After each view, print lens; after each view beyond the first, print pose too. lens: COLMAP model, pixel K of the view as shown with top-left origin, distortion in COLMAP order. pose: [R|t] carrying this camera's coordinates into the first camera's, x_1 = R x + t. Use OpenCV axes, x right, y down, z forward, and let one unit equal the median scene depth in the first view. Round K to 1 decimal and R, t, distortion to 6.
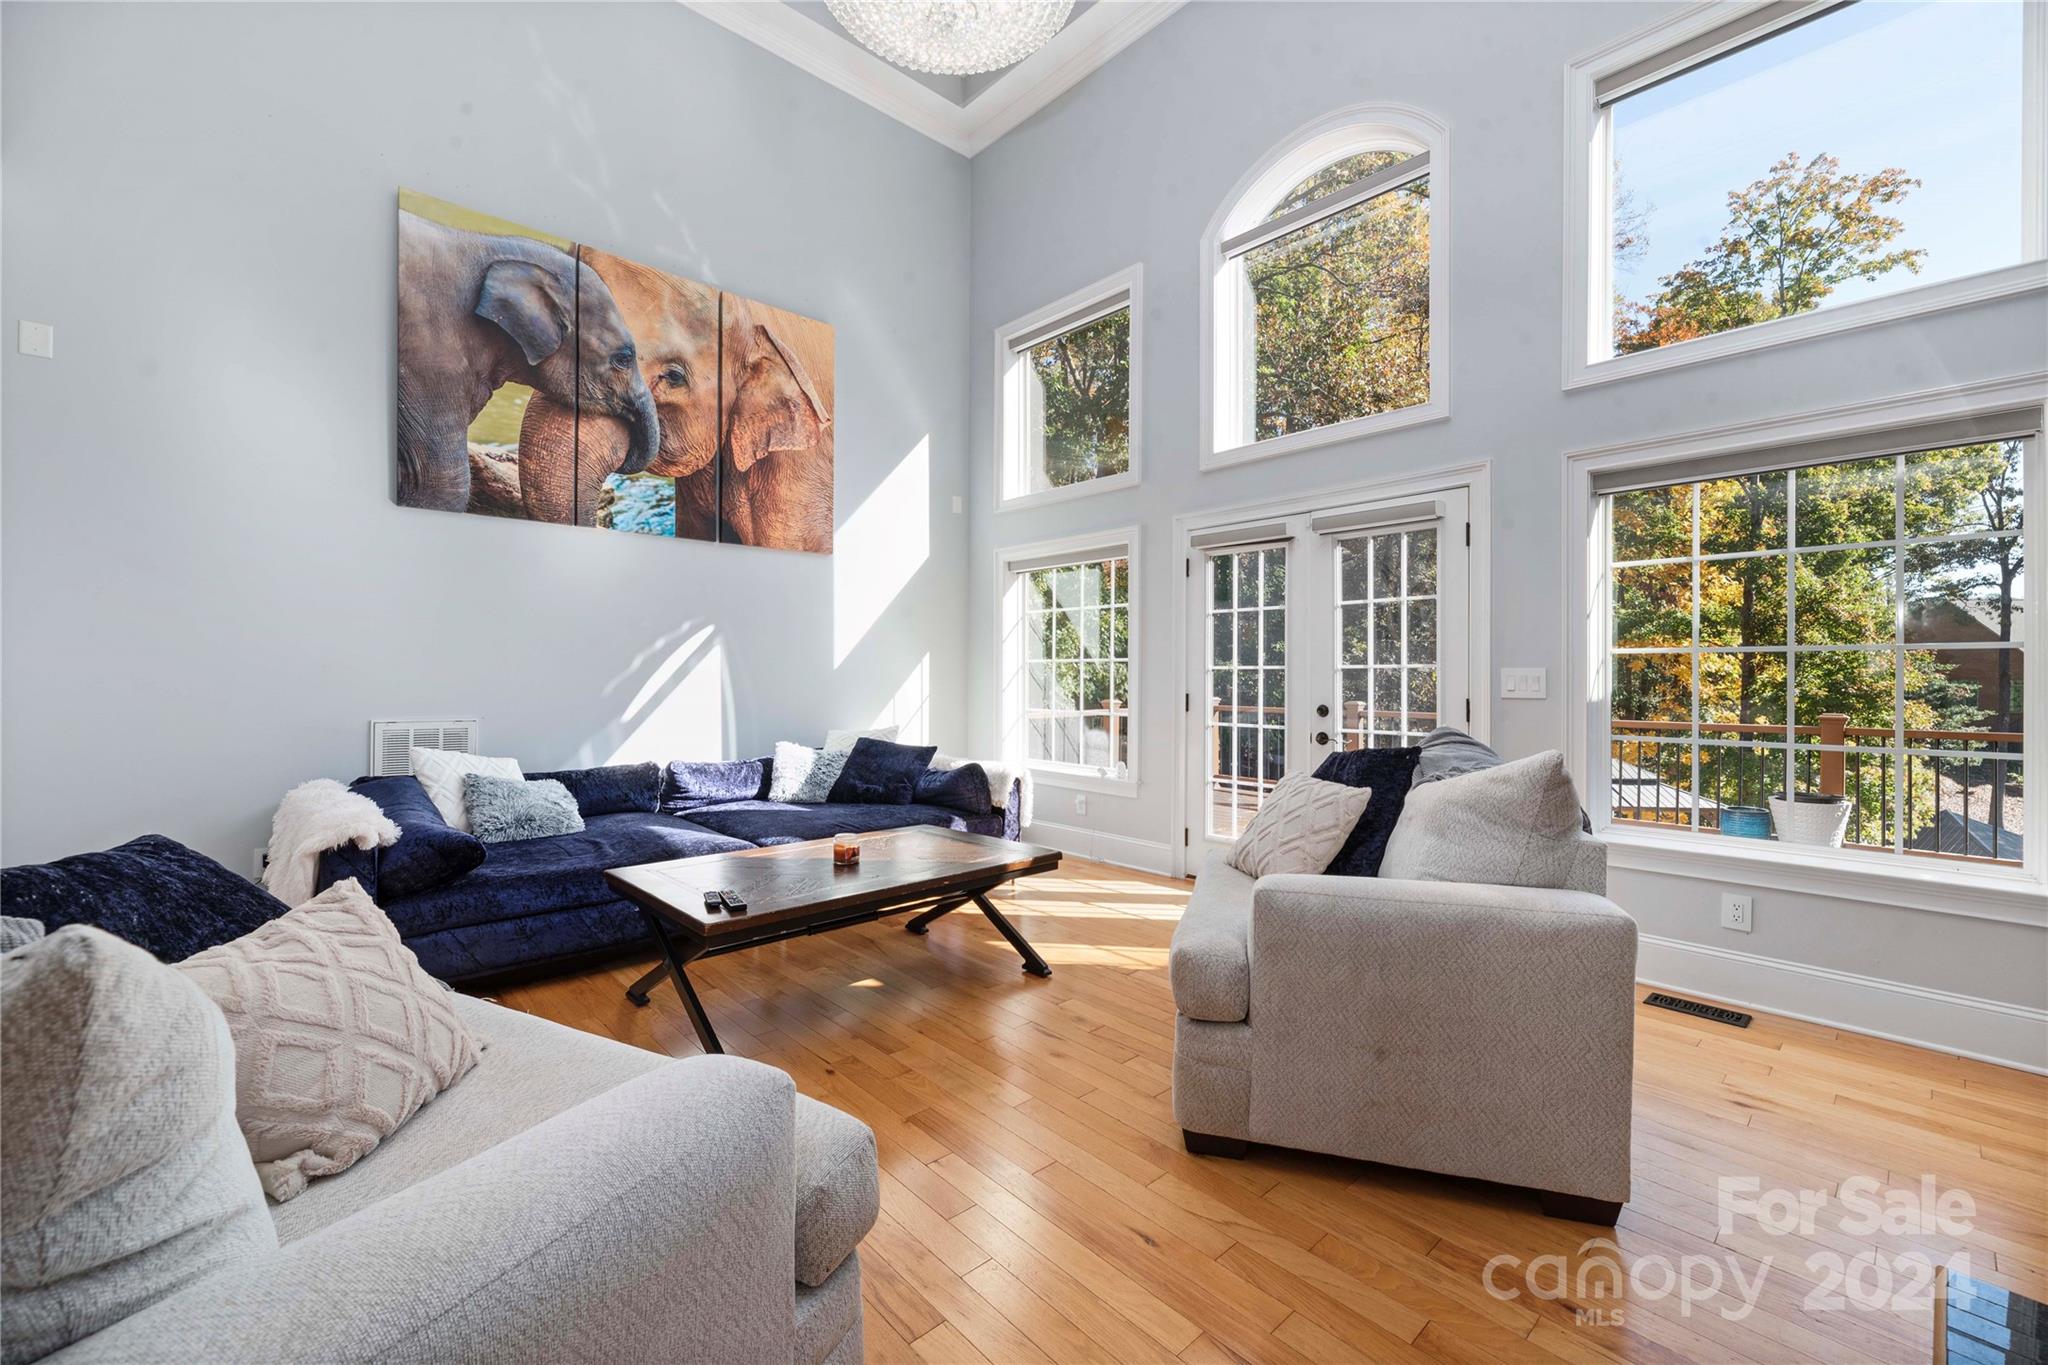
lens RADIAL K [[817.3, 0, 1027.8], [0, 817.3, 684.3], [0, 0, 1]] dist [0.000024, 0.000121]
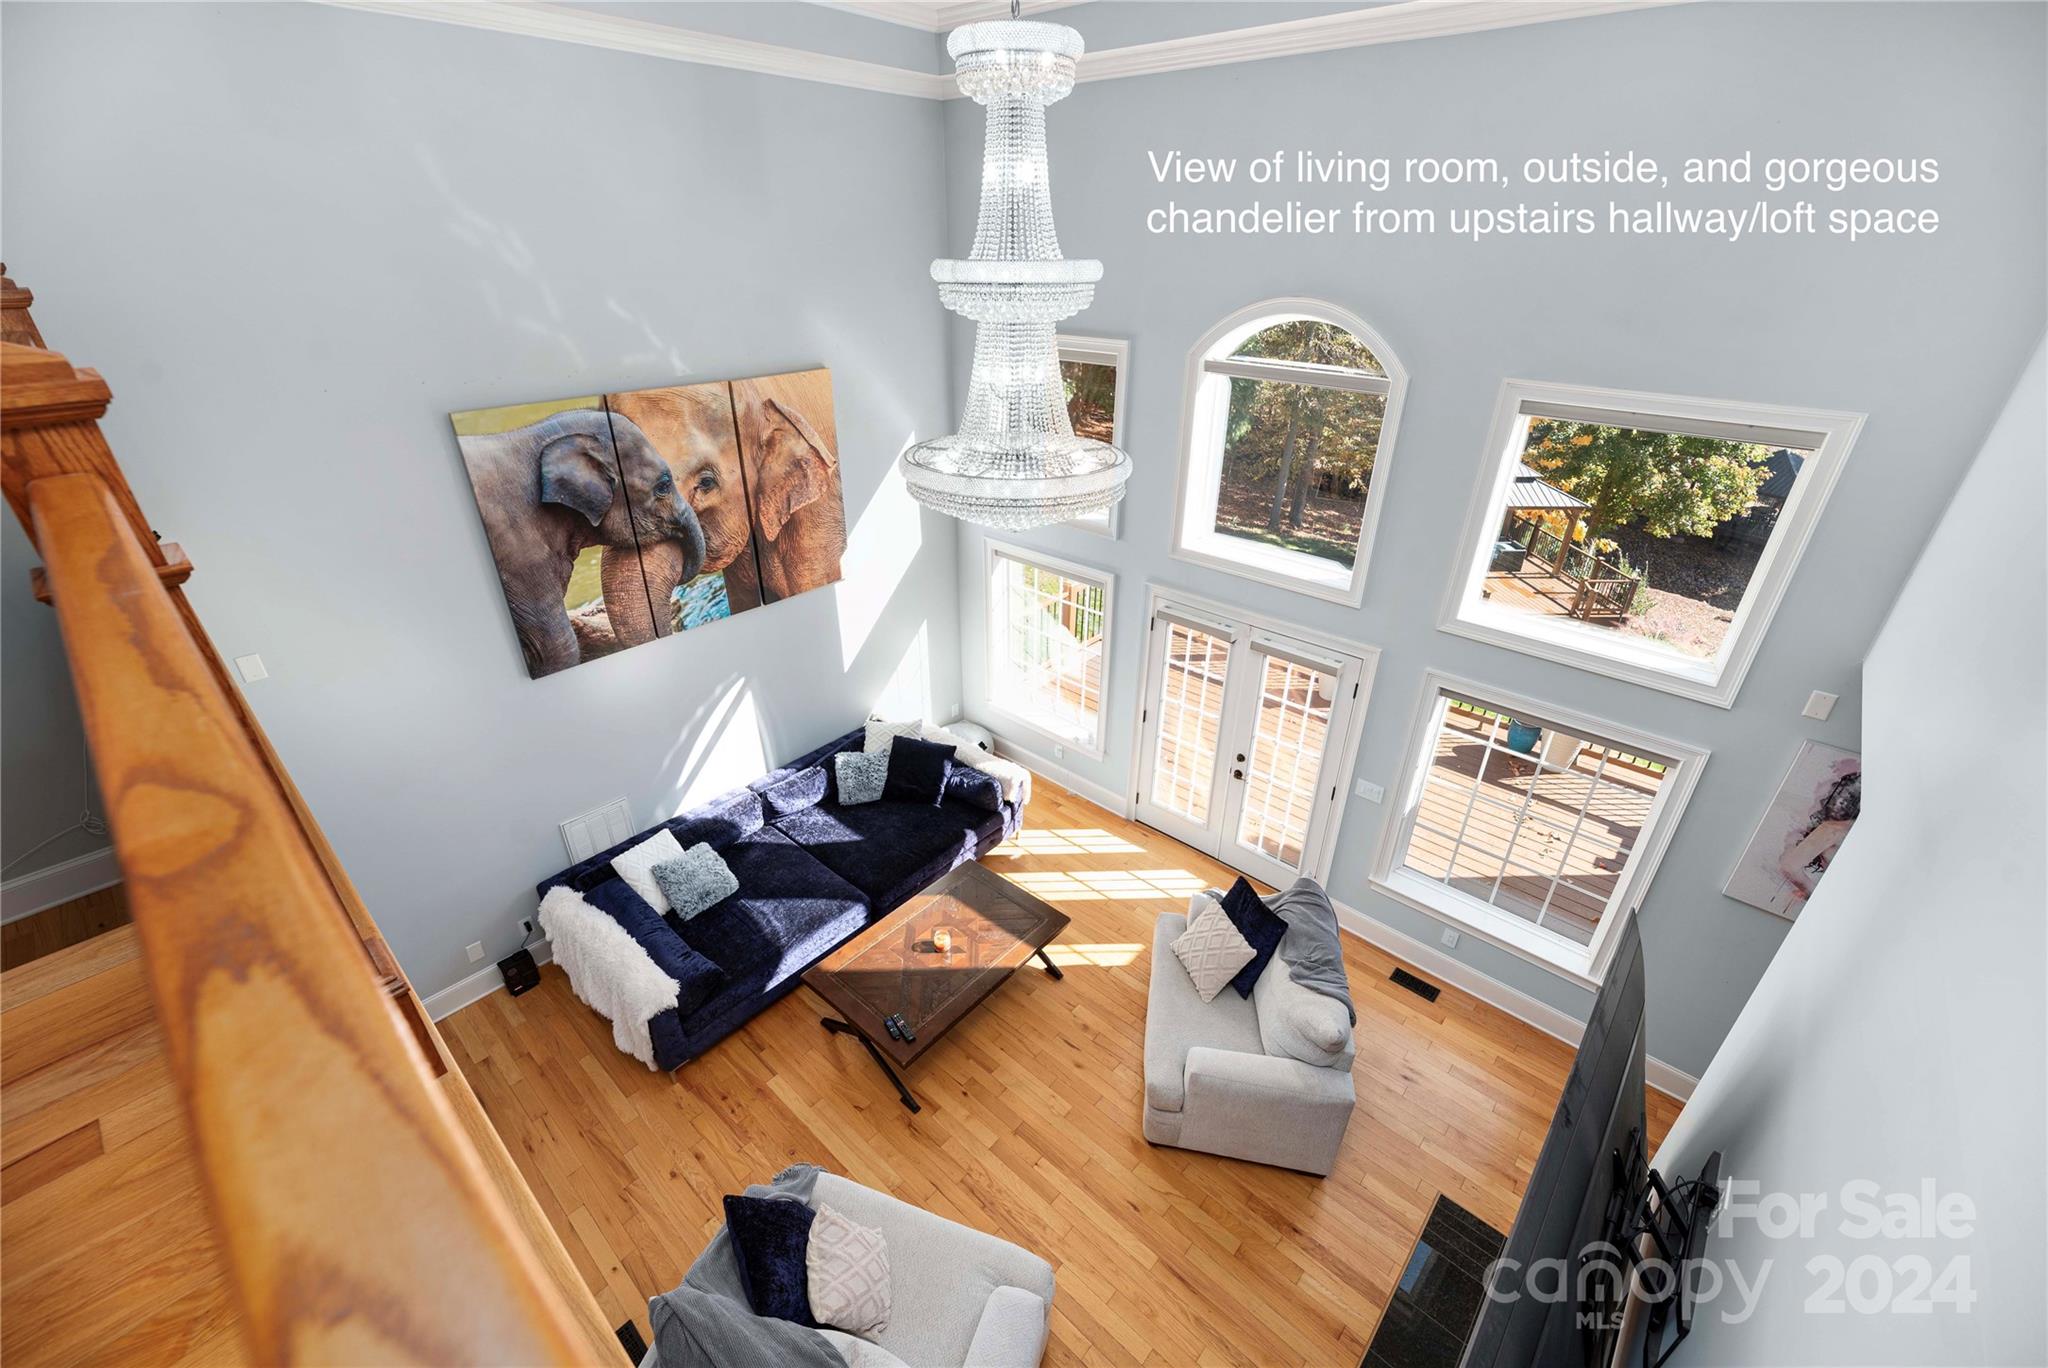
lens RADIAL K [[817.3, 0, 1021.6], [0, 817.3, 685.6], [0, 0, 1]] dist [0.000024, 0.000121]
pose [[0.995396, -0.044316, 0.084988, -0.121091], [-0.001362, 0.880061, 0.474858, -0.682323], [-0.095838, -0.472788, 0.875949, -0.133090]]
